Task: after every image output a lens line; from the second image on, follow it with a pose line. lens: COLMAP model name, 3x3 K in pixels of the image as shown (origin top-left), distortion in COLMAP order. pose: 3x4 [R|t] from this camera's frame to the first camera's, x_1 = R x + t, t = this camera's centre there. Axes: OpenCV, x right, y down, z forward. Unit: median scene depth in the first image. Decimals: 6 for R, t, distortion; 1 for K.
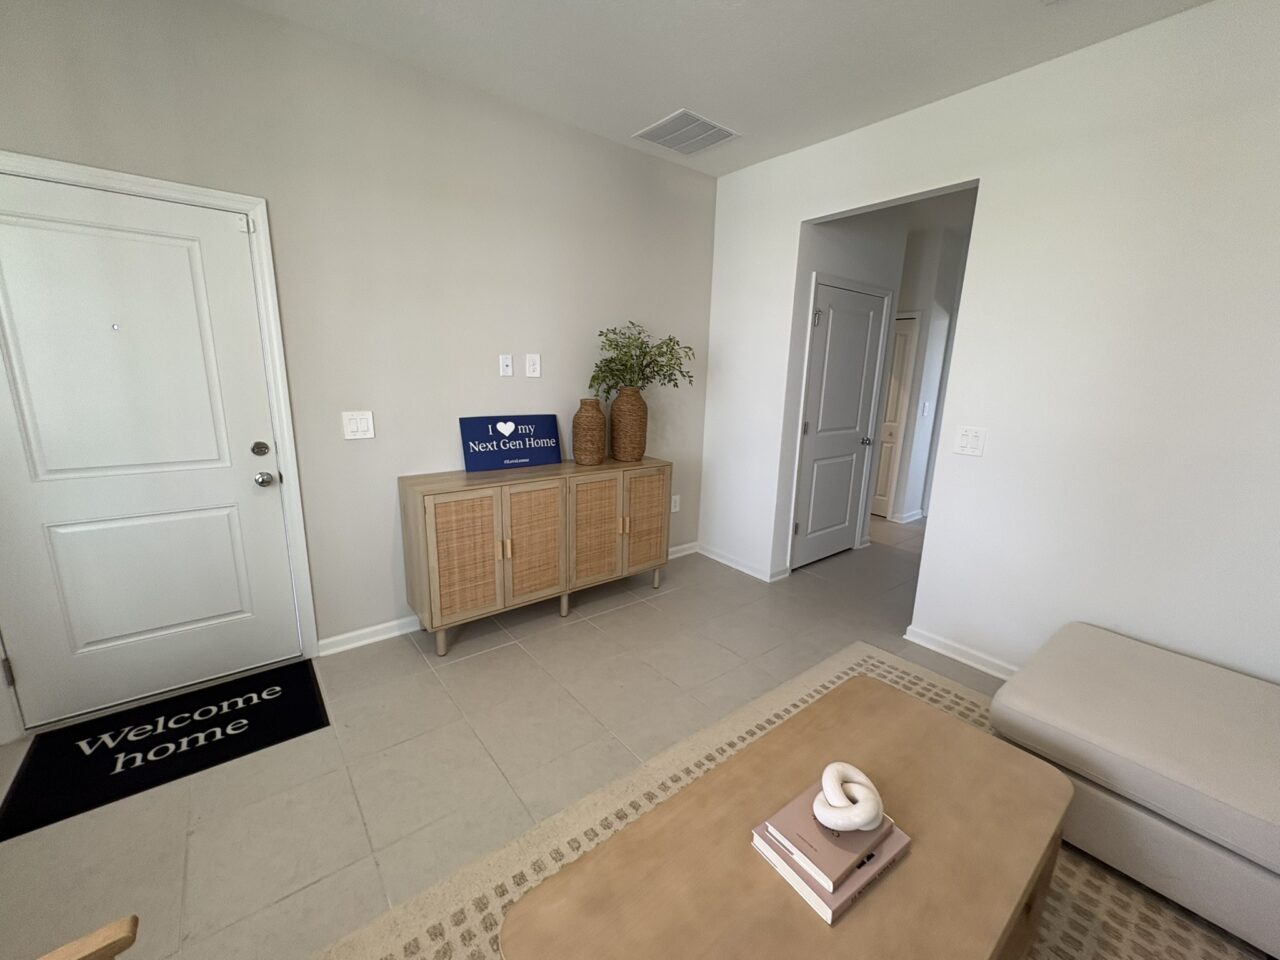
lens RADIAL K [[508.4, 0, 638.3], [0, 508.4, 478.2], [0, 0, 1]] dist [0.003425, -0.000010]
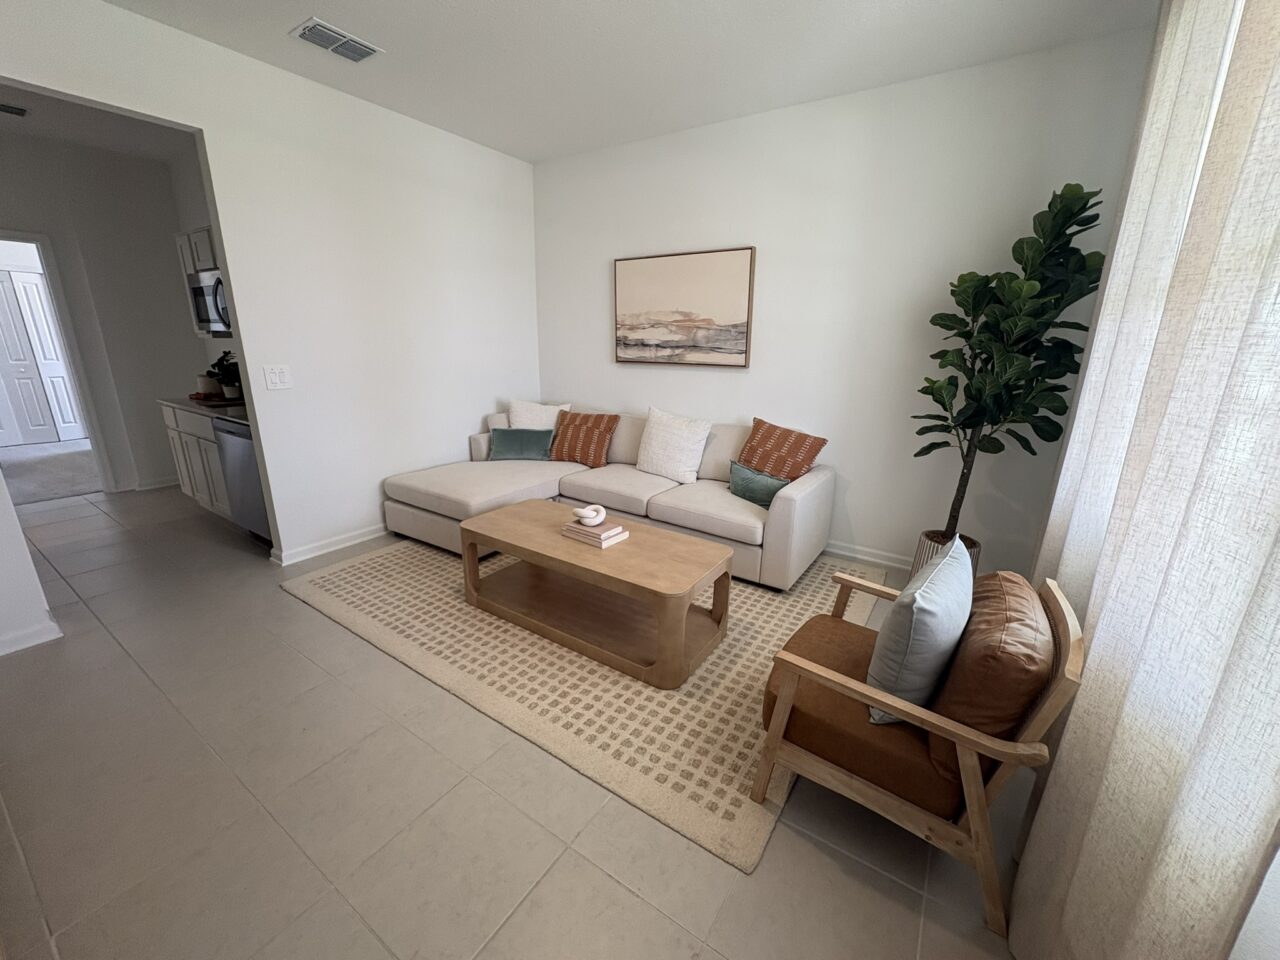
lens RADIAL K [[508.4, 0, 639.4], [0, 508.4, 482.6], [0, 0, 1]] dist [0.003425, -0.000010]
pose [[-0.302377, -0.287893, 0.908672, -1.310459], [0.173634, 0.920711, 0.349488, -0.201653], [-0.937240, 0.263454, -0.228414, 0.983757]]
